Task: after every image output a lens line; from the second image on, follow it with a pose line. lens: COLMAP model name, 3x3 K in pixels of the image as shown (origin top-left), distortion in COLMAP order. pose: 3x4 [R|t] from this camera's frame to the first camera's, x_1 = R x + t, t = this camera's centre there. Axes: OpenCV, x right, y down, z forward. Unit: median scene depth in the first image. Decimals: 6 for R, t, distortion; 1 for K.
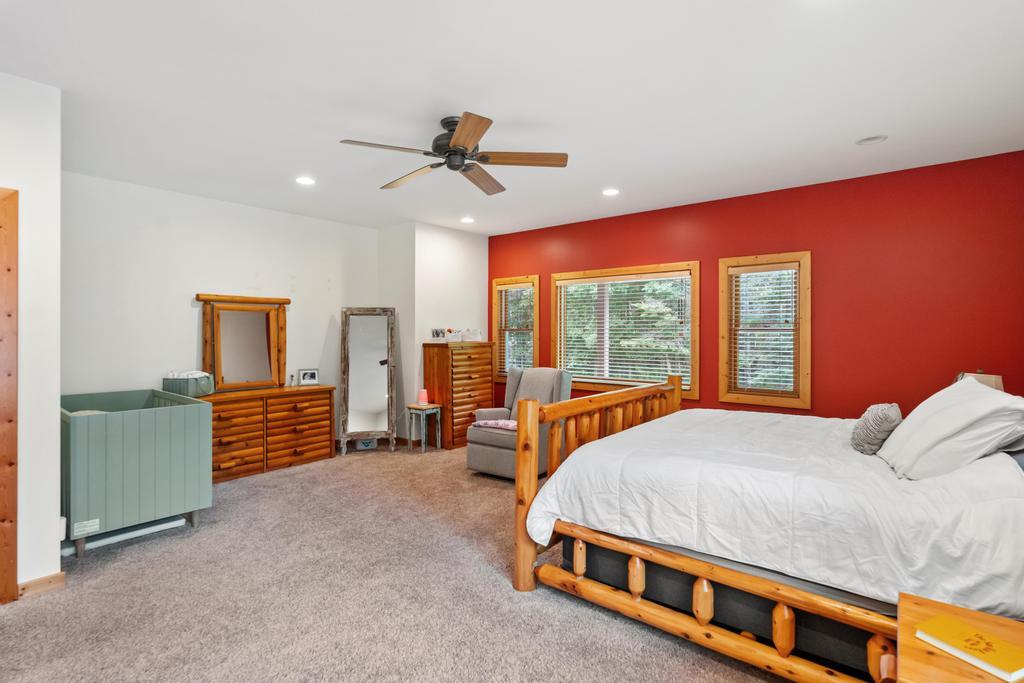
lens RADIAL K [[502.8, 0, 521.2], [0, 502.8, 338.8], [0, 0, 1]] dist [0.002493, 0.000666]
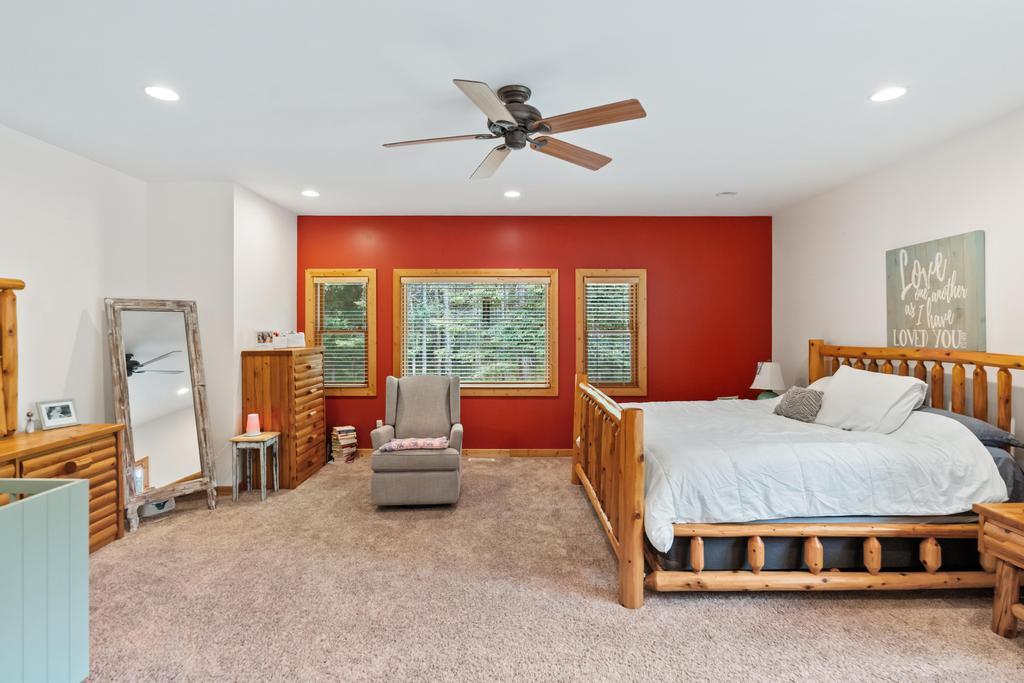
lens RADIAL K [[502.8, 0, 519.3], [0, 502.8, 335.4], [0, 0, 1]] dist [0.002493, 0.000666]
pose [[0.769946, -0.008058, 0.638058, -0.429714], [0.009411, 0.999955, 0.001273, -0.013346], [-0.638040, 0.005024, 0.769987, 0.219195]]
